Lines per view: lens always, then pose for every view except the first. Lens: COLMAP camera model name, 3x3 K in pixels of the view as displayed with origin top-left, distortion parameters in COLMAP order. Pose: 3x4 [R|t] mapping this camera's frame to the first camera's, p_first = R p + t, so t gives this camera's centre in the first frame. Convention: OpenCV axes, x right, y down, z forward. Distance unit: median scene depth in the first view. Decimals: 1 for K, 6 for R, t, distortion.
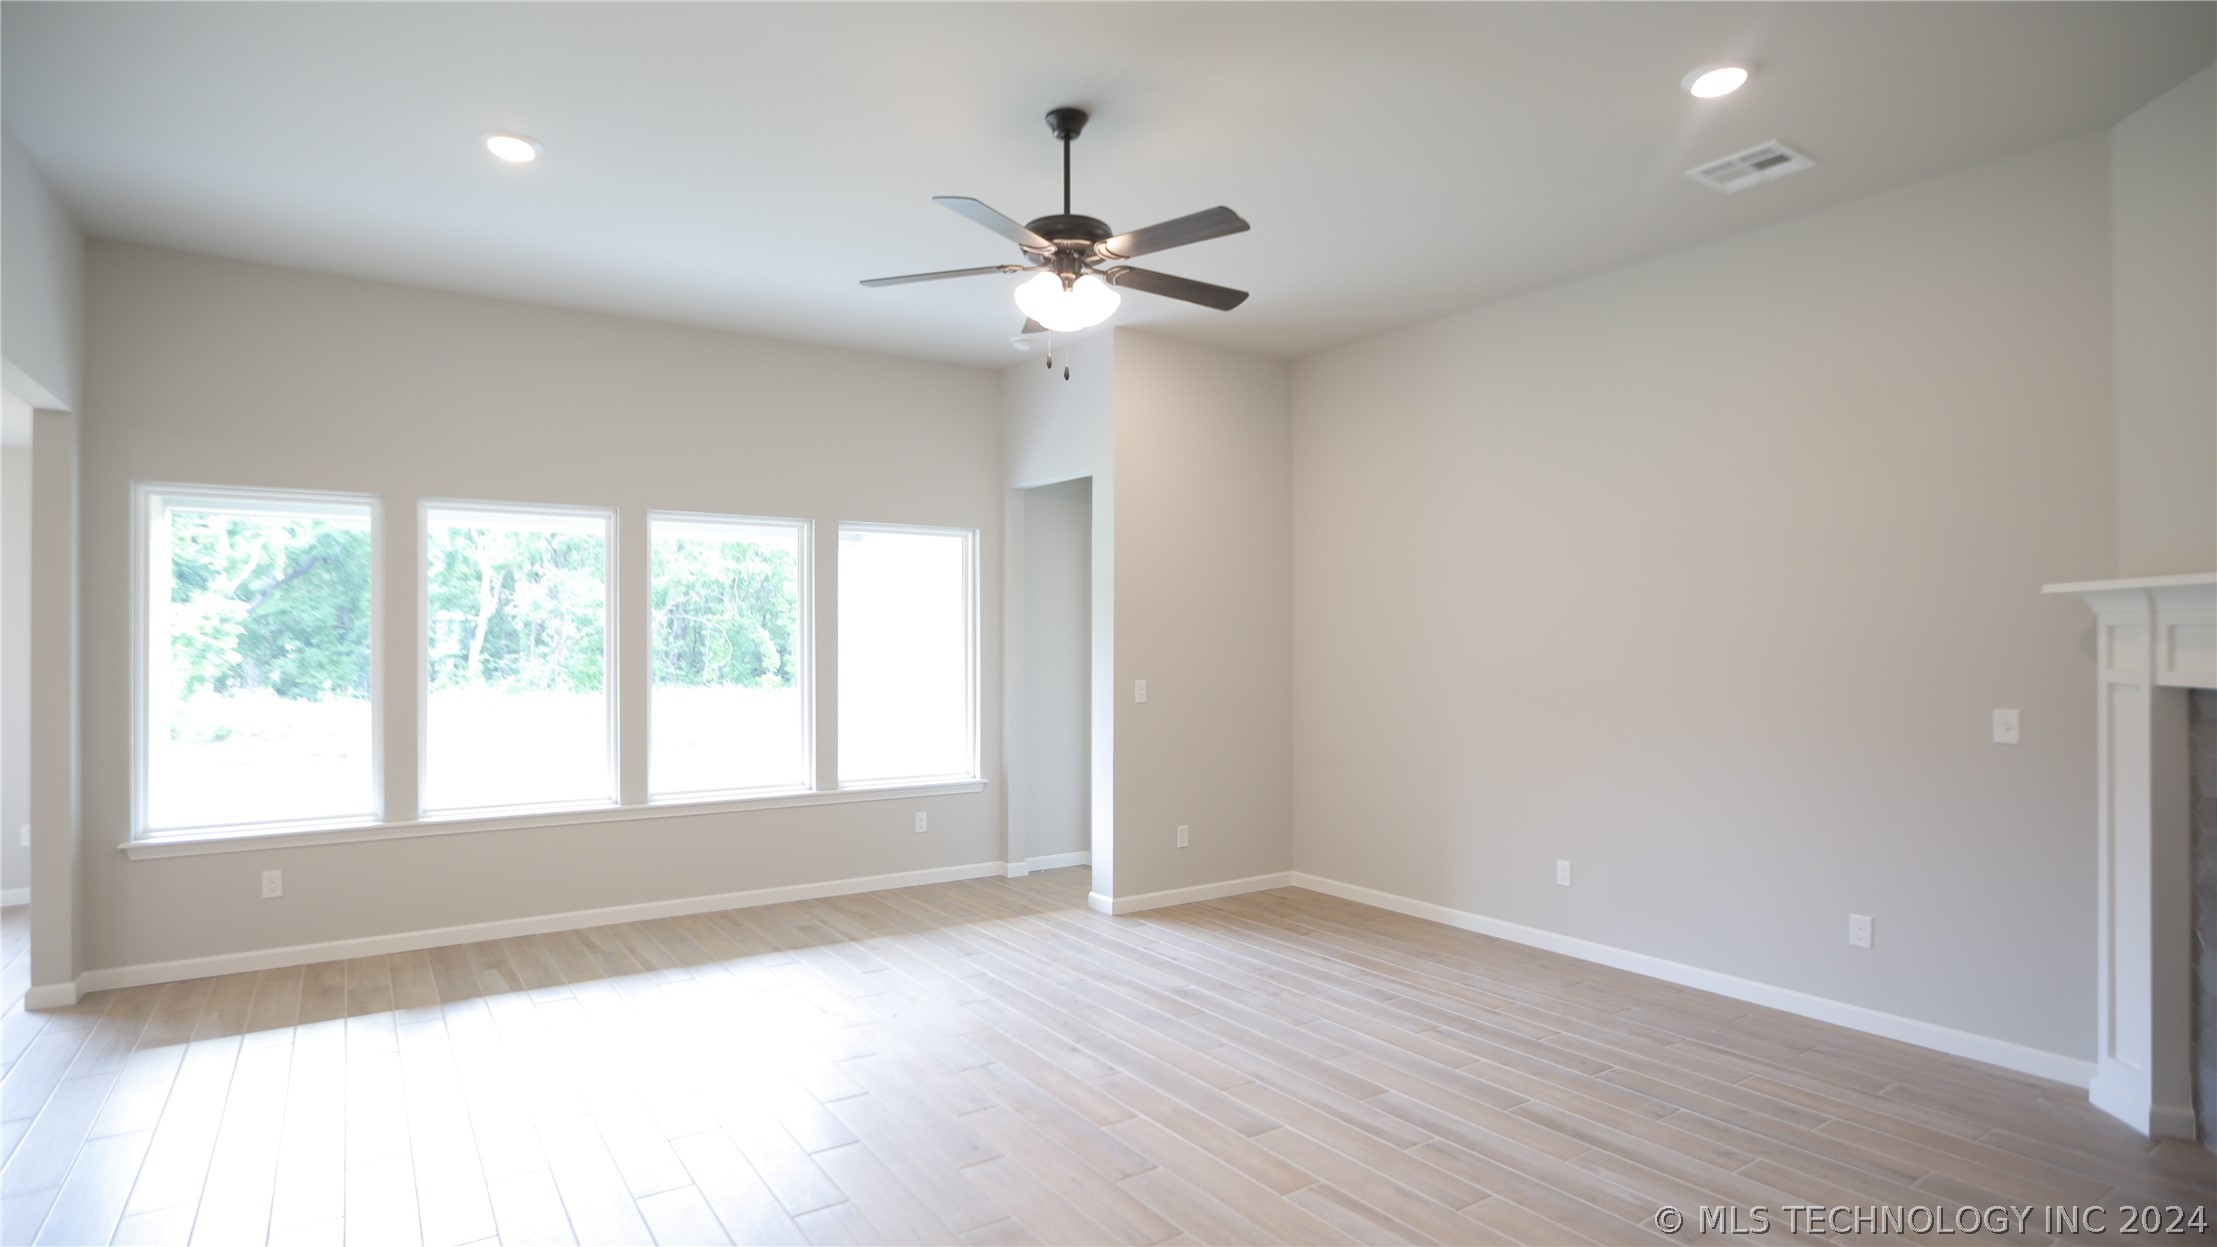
lens RADIAL K [[1120.8, 0, 1084.6], [0, 1120.8, 626.4], [0, 0, 1]] dist [-0.033006, 0.009356]
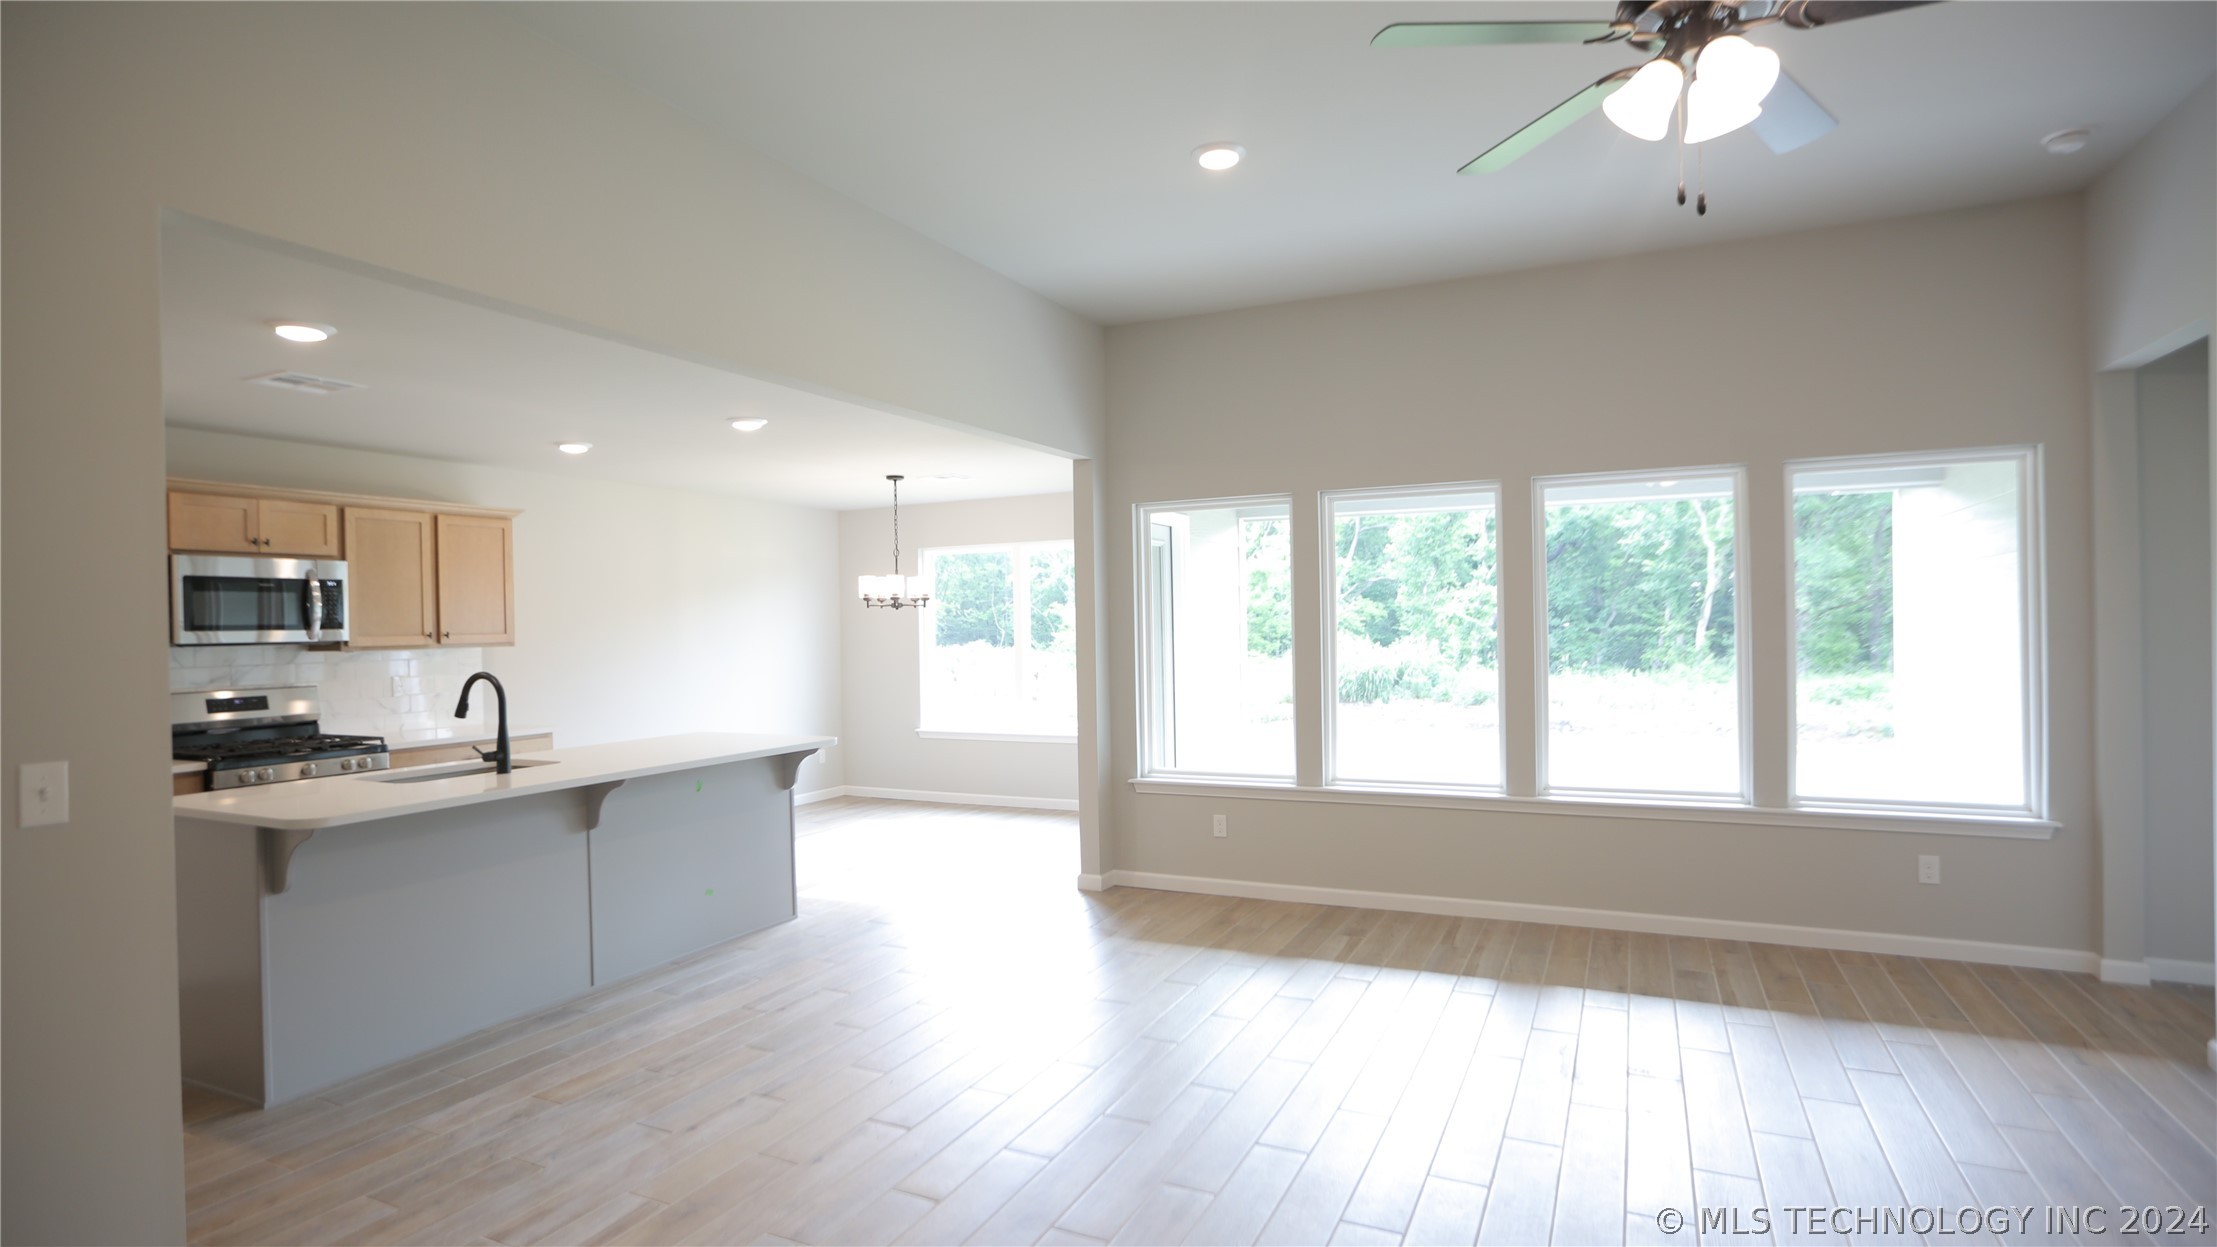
lens RADIAL K [[1120.8, 0, 1100.5], [0, 1120.8, 618.0], [0, 0, 1]] dist [-0.033006, 0.009356]
pose [[0.509137, -0.013519, -0.860579, 0.224706], [0.026095, 0.999659, -0.000266, 0.002657], [0.860290, -0.022321, 0.509316, 0.233423]]
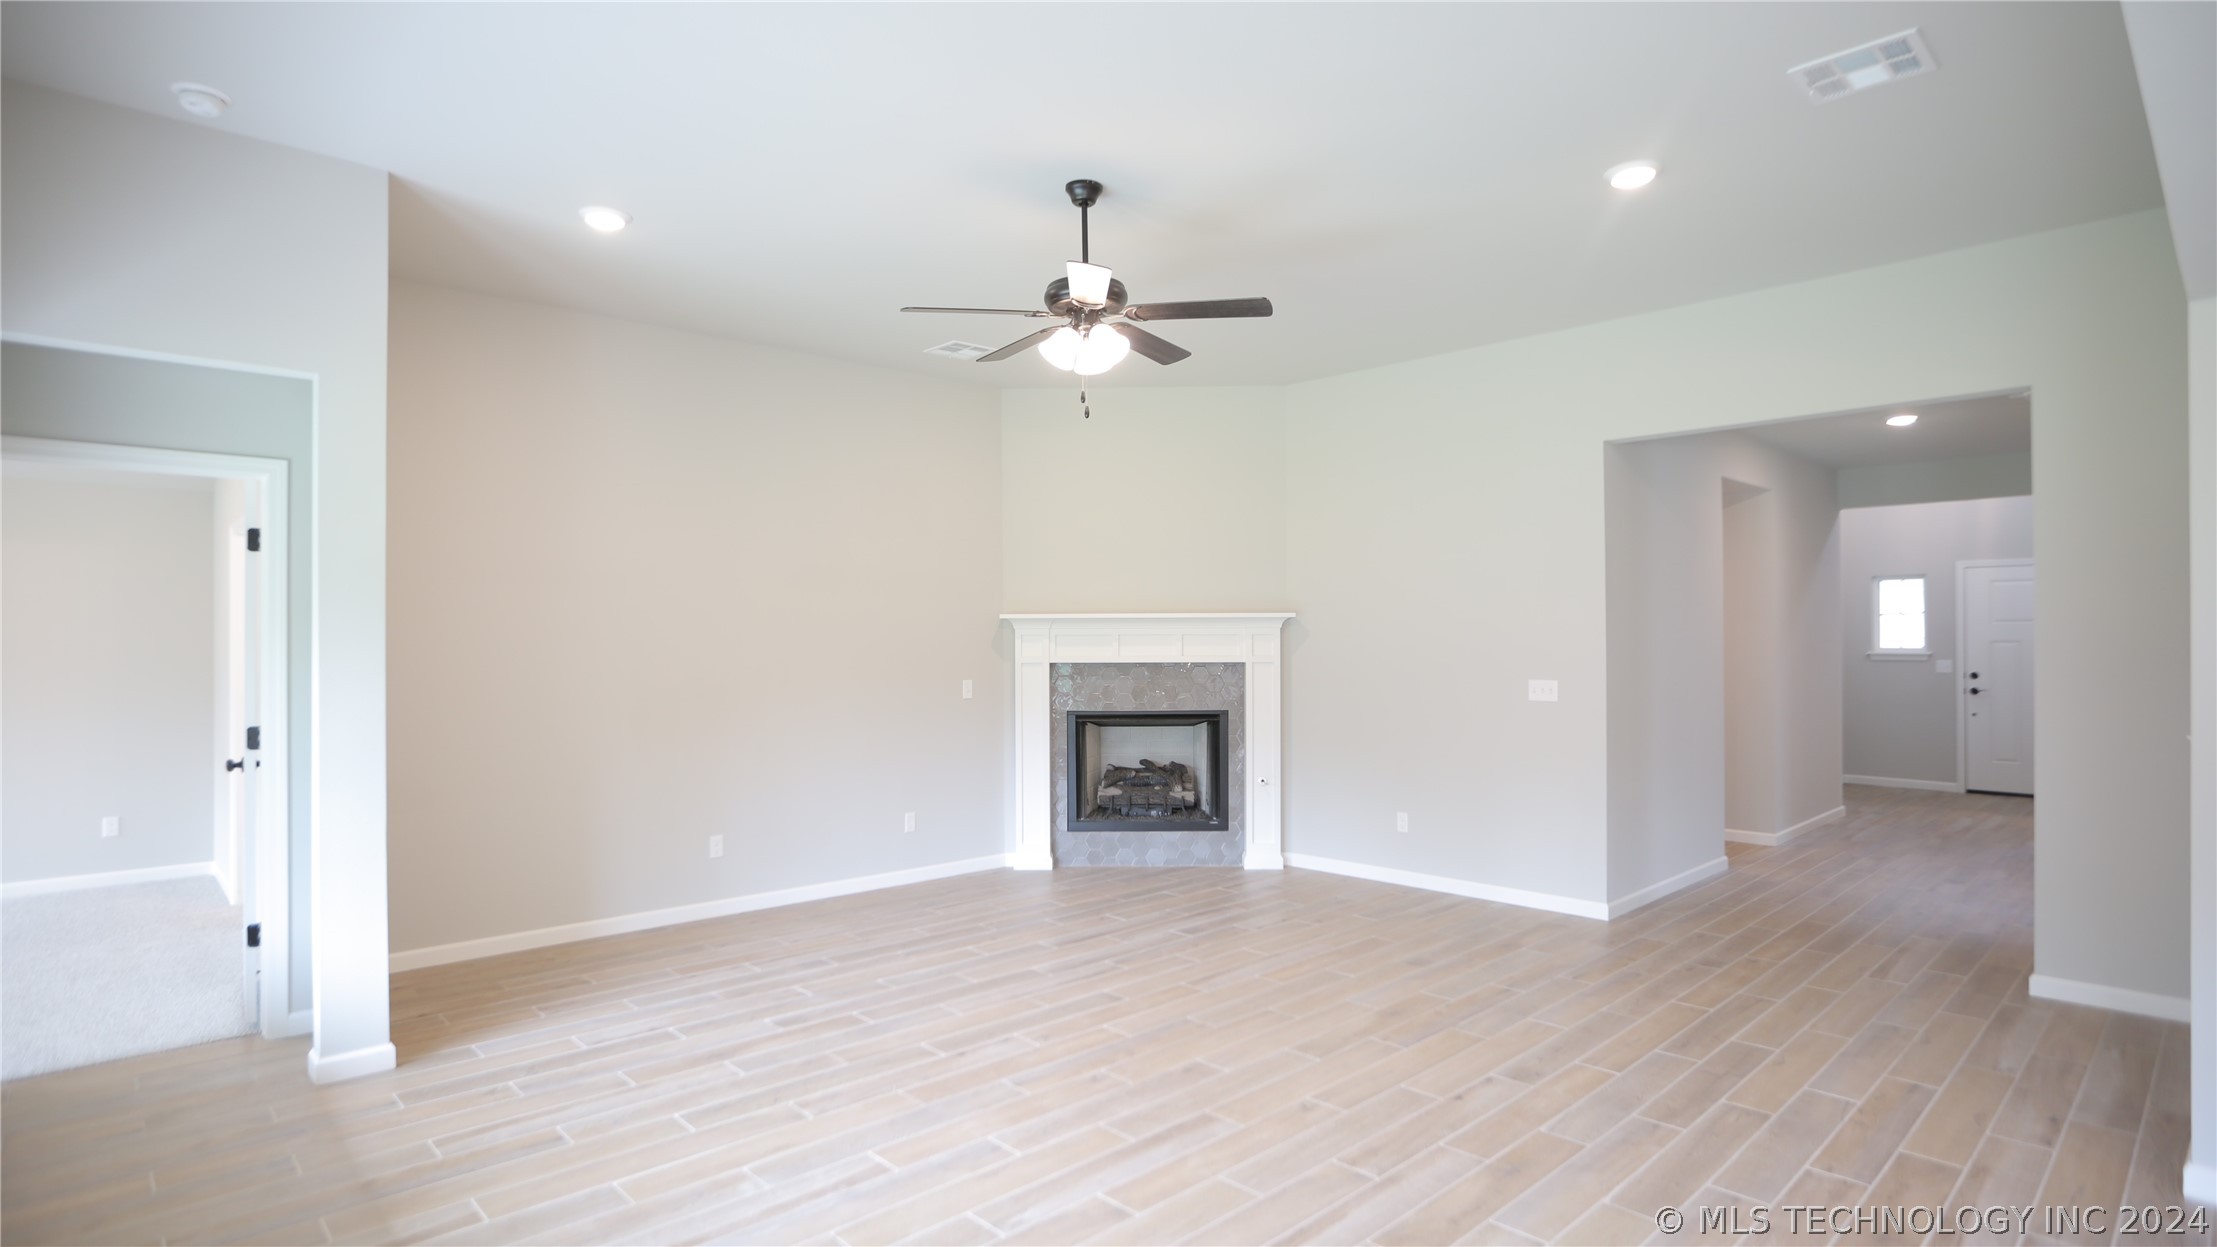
lens RADIAL K [[1120.8, 0, 1095.2], [0, 1120.8, 641.3], [0, 0, 1]] dist [-0.033006, 0.009356]
pose [[-0.167077, 0.003385, 0.985938, -0.706199], [-0.005660, 0.999974, -0.004392, 0.011062], [-0.985928, -0.006315, -0.167054, 0.735913]]
